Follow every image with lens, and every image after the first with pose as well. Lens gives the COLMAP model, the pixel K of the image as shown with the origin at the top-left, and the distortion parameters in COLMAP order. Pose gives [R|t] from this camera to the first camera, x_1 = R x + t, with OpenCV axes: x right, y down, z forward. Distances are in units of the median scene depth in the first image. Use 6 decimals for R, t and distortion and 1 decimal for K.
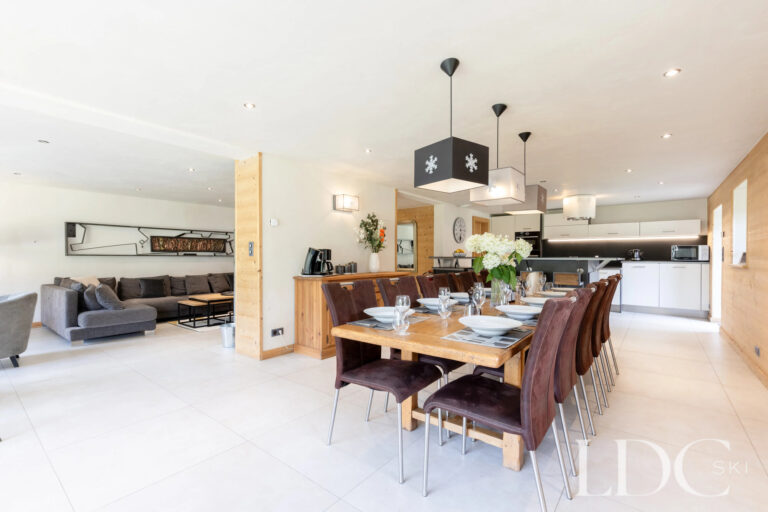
lens RADIAL K [[338.9, 0, 381.2], [0, 338.9, 257.9], [0, 0, 1]] dist [0.000267, 0.000342]
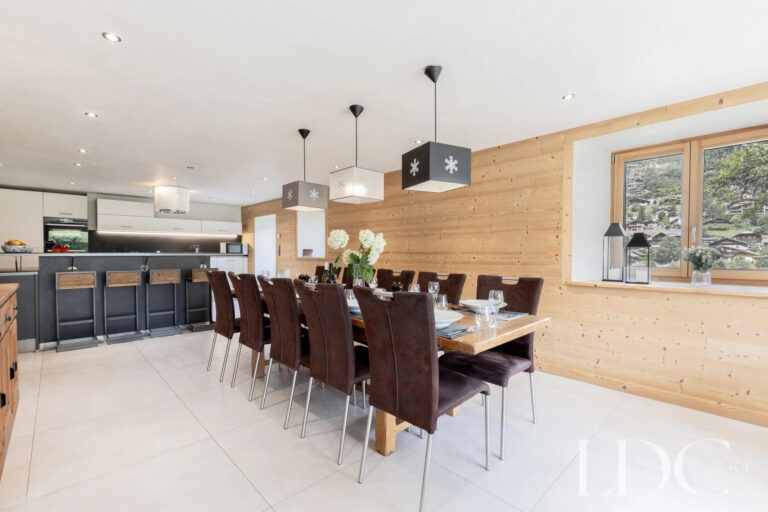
lens RADIAL K [[338.9, 0, 376.5], [0, 338.9, 259.9], [0, 0, 1]] dist [0.000267, 0.000342]
pose [[0.131890, -0.021795, 0.991025, -0.249267], [0.002366, 0.999762, 0.021672, -0.000624], [-0.991262, -0.000513, 0.131910, 0.289909]]
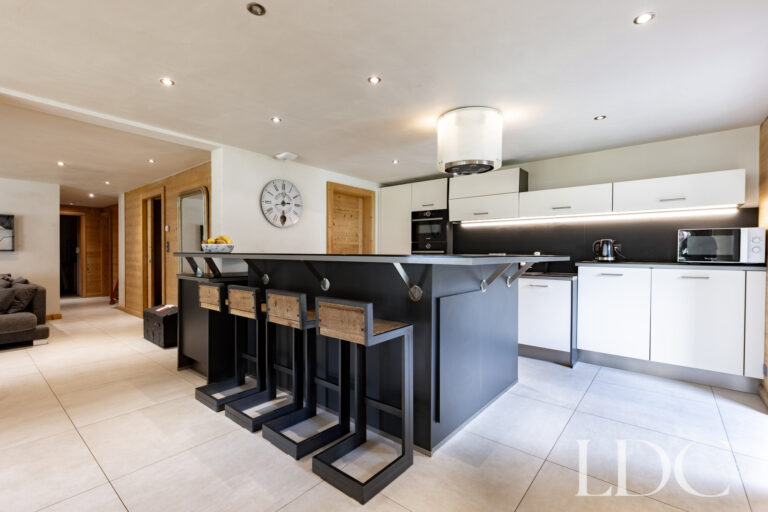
lens RADIAL K [[338.9, 0, 382.5], [0, 338.9, 255.3], [0, 0, 1]] dist [0.000267, 0.000342]
pose [[0.999868, 0.006509, -0.014886, 0.436720], [-0.006464, 0.999974, 0.003046, -0.000842], [0.014906, -0.002950, 0.999885, 0.503909]]
